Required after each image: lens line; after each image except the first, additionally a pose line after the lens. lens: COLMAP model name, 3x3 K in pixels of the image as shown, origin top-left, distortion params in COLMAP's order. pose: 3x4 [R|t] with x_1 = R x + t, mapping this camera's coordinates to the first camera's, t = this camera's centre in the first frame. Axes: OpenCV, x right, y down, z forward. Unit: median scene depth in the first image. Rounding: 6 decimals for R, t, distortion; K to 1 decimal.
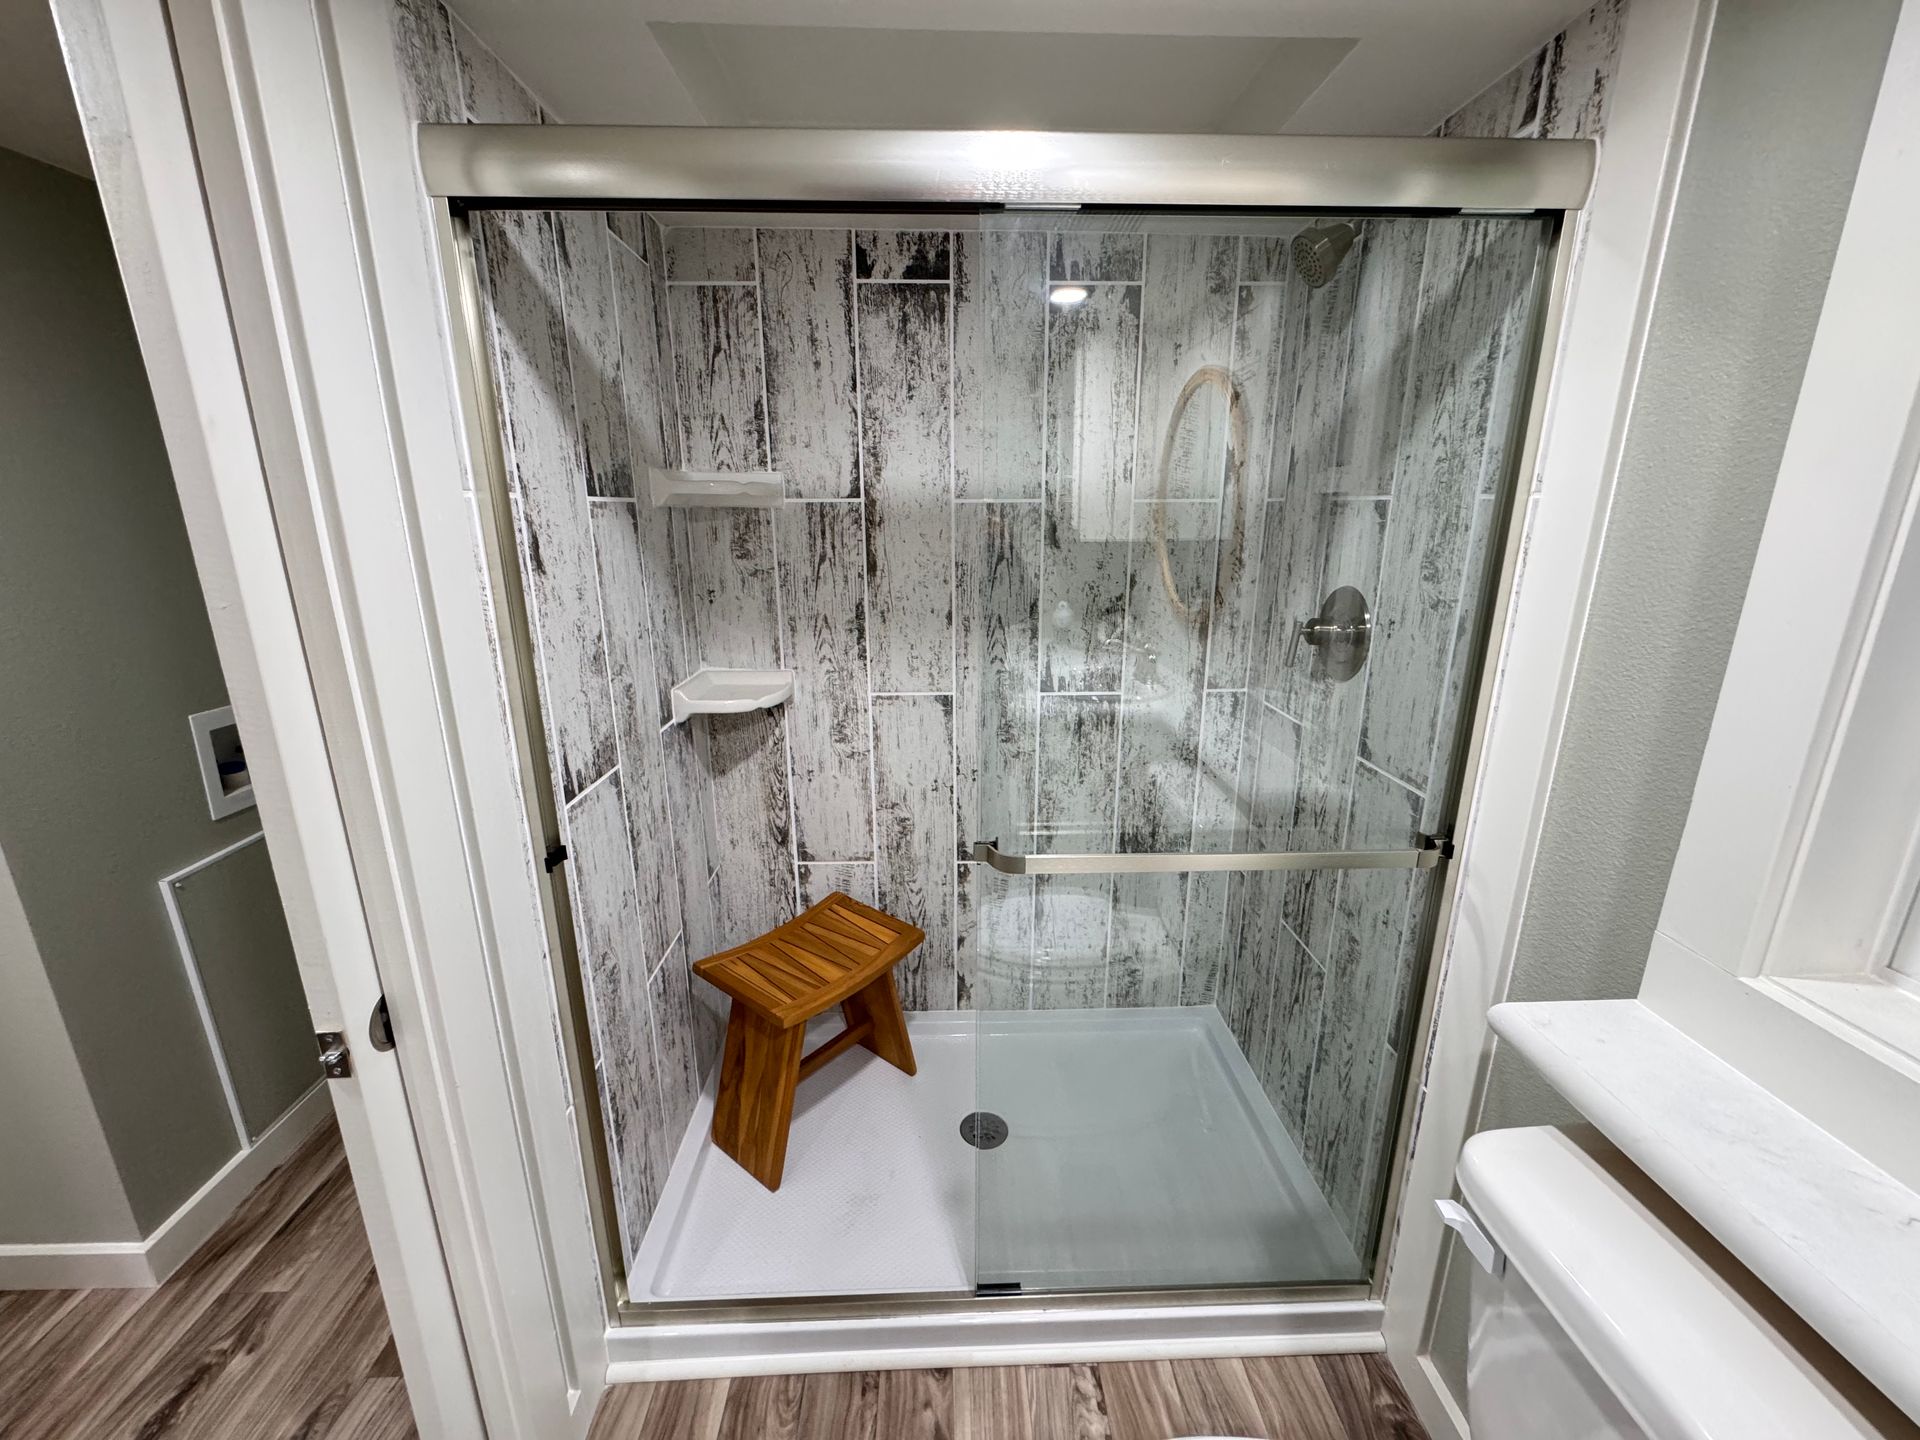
lens RADIAL K [[771.3, 0, 956.2], [0, 771.3, 718.1], [0, 0, 1]] dist [0.001139, -0.000147]
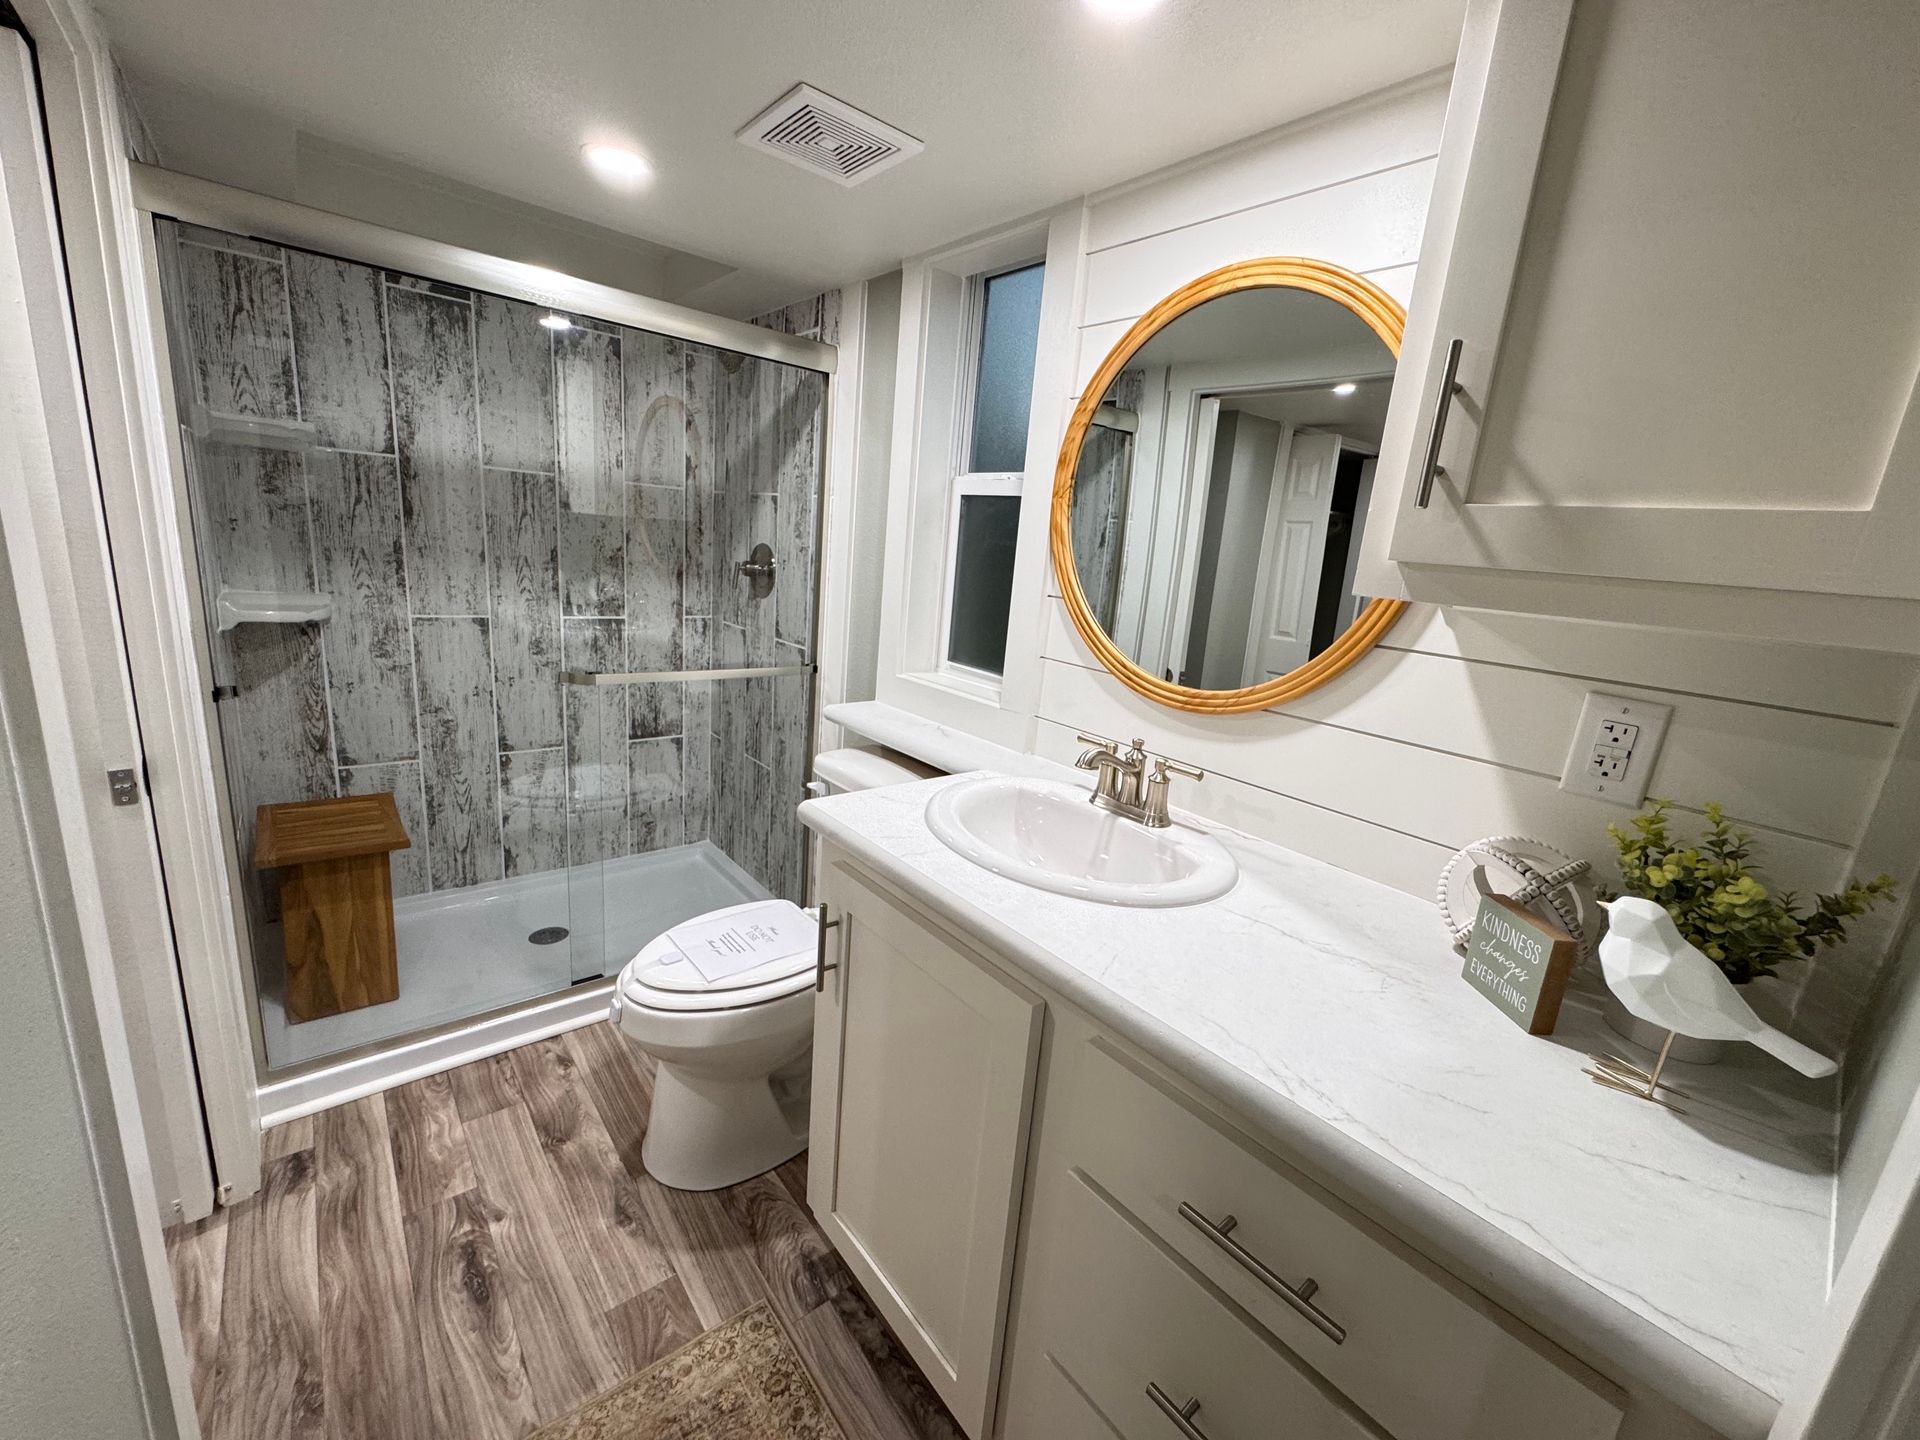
lens RADIAL K [[764.8, 0, 959.6], [0, 764.8, 718.7], [0, 0, 1]] dist [-0.001477, 0.000030]
pose [[0.779253, -0.074496, 0.622267, -0.212210], [0.077028, 0.996767, 0.022869, 0.181748], [-0.621958, 0.030111, 0.782471, -0.519049]]
